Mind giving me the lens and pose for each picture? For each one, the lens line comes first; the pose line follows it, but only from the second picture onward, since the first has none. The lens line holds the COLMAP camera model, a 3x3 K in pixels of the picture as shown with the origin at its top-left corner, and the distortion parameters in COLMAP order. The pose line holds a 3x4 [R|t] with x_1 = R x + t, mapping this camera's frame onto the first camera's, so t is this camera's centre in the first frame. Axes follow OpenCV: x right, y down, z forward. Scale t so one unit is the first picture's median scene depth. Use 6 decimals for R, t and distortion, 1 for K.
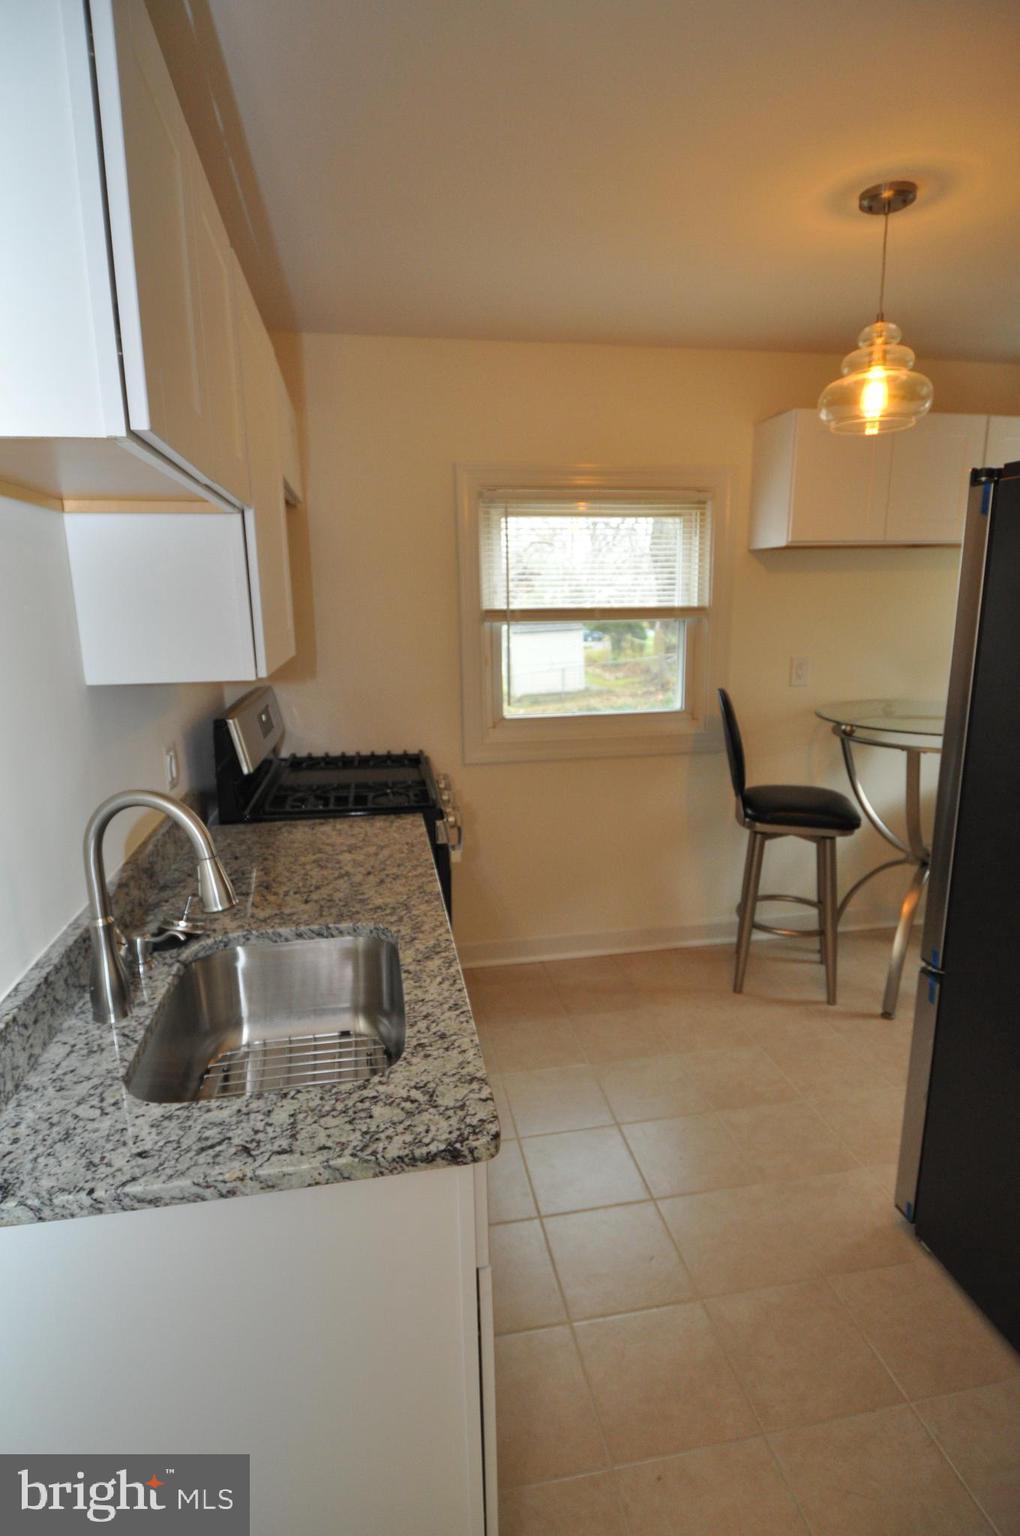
lens RADIAL K [[806.4, 0, 510.6], [0, 806.4, 770.3], [0, 0, 1]] dist [0.035967, -0.046504]
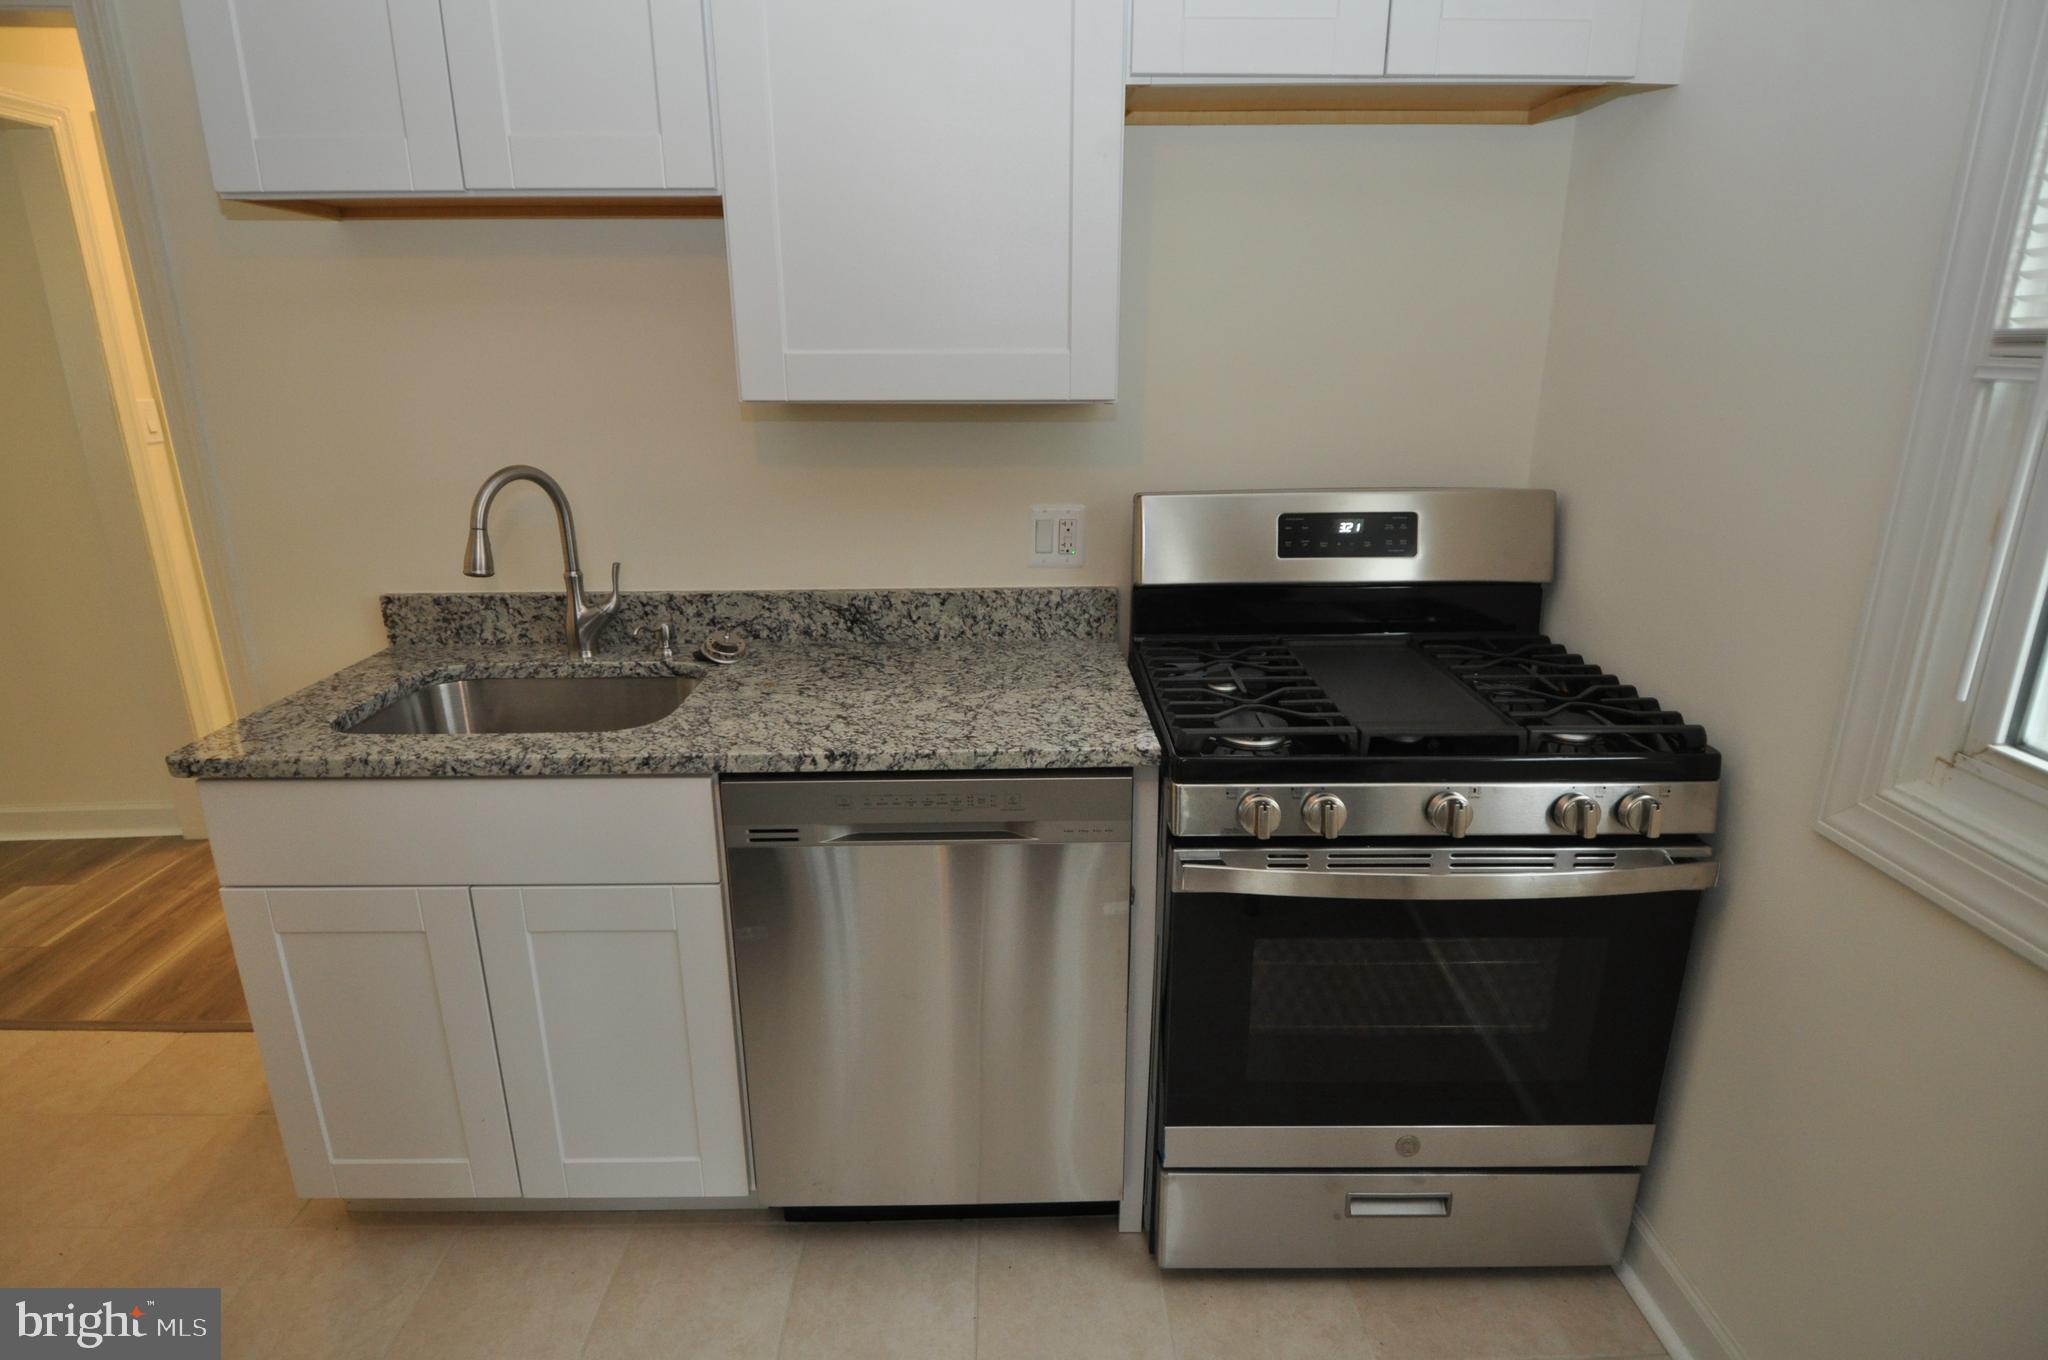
lens RADIAL K [[1075.2, 0, 1017.4], [0, 1075.2, 680.2], [0, 0, 1]] dist [0.035967, -0.046504]
pose [[-0.170725, 0.306455, -0.936450, 0.684620], [-0.205168, 0.918515, 0.337990, -0.255278], [0.963722, 0.249833, -0.093938, 1.293657]]
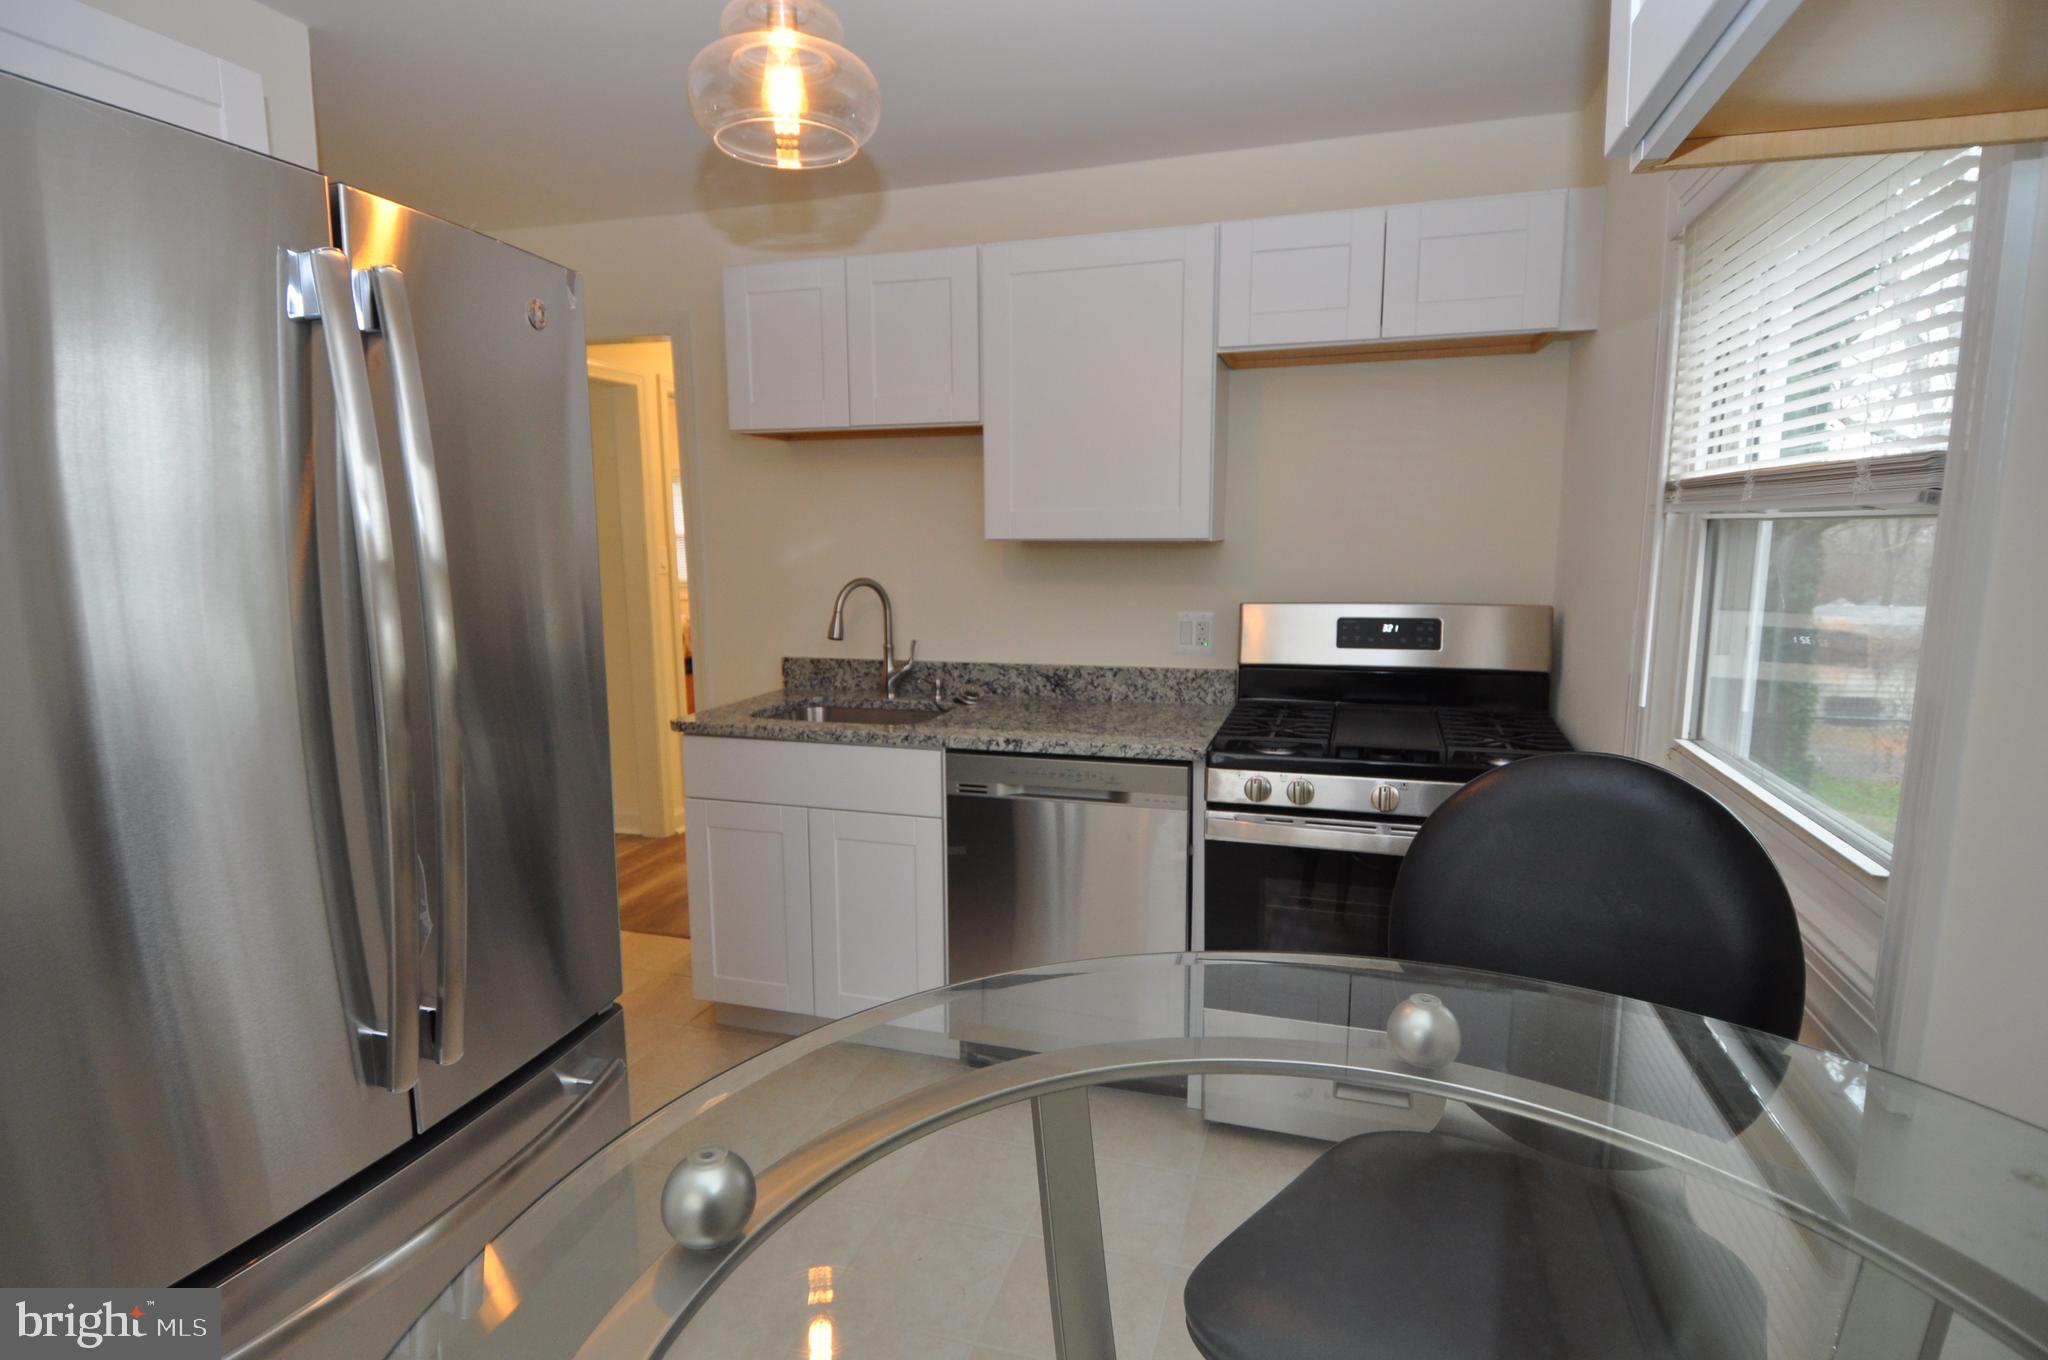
lens RADIAL K [[1075.2, 0, 1017.4], [0, 1075.2, 680.2], [0, 0, 1]] dist [0.035967, -0.046504]
pose [[-0.470837, 0.143760, -0.870429, 1.182983], [-0.175242, 0.951733, 0.251981, -0.325094], [0.864640, 0.271178, -0.422918, 1.702833]]
